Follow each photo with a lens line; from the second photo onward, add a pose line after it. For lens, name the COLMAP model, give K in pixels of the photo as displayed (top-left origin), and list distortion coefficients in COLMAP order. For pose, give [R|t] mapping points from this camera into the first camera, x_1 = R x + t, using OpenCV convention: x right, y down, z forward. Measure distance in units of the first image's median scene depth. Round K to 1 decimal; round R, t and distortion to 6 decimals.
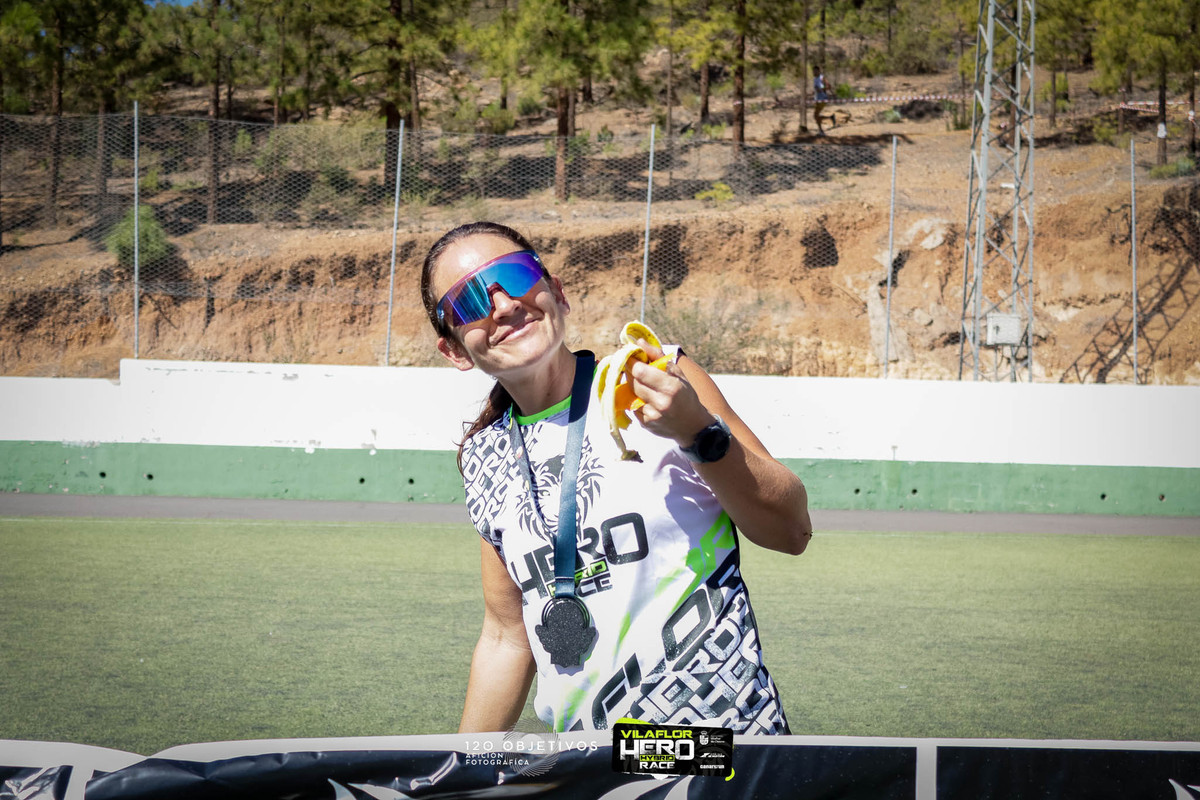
lens RADIAL K [[1677.3, 0, 600.0], [0, 1677.3, 400.0], [0, 0, 1]] dist [0.012290, -0.014965]
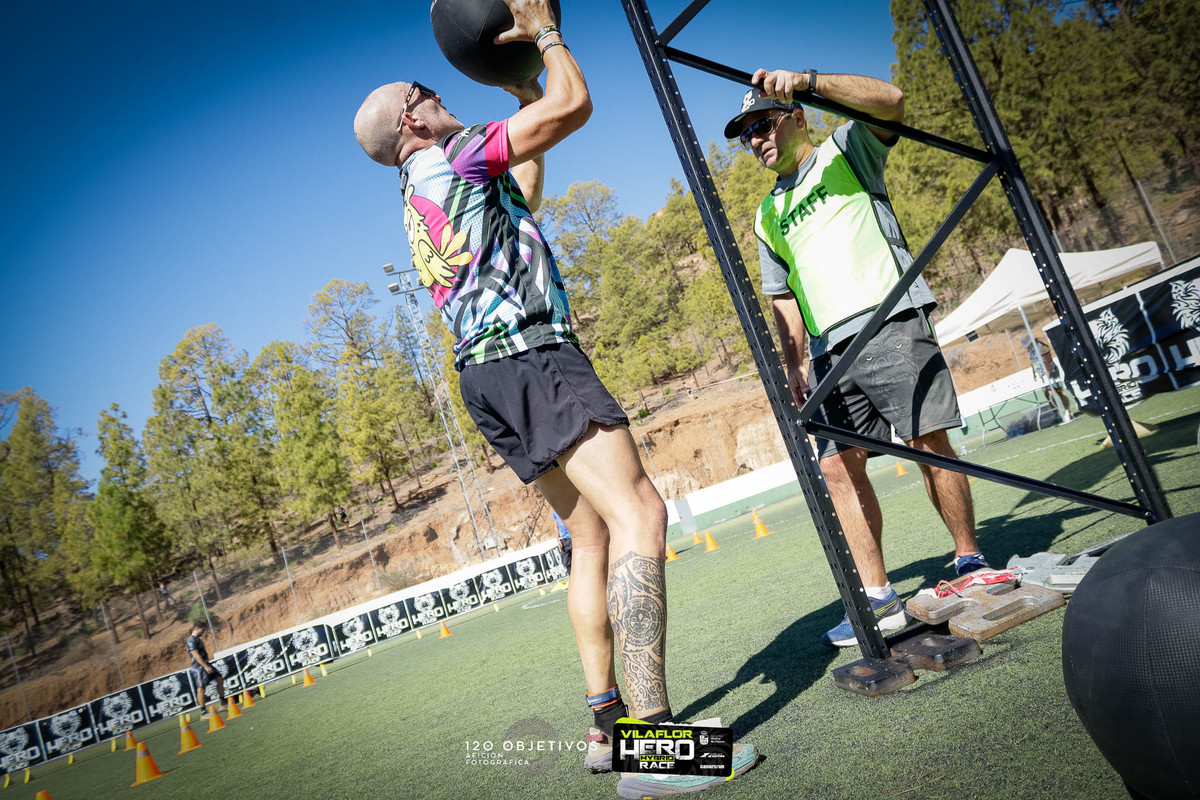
lens RADIAL K [[925.8, 0, 600.0], [0, 925.8, 400.0], [0, 0, 1]] dist [-0.015830, 0.000050]
pose [[0.911299, -0.301408, 0.280511, 0.016967], [0.349535, 0.926383, -0.140143, 0.023257], [-0.217620, 0.225761, 0.949565, -0.694707]]
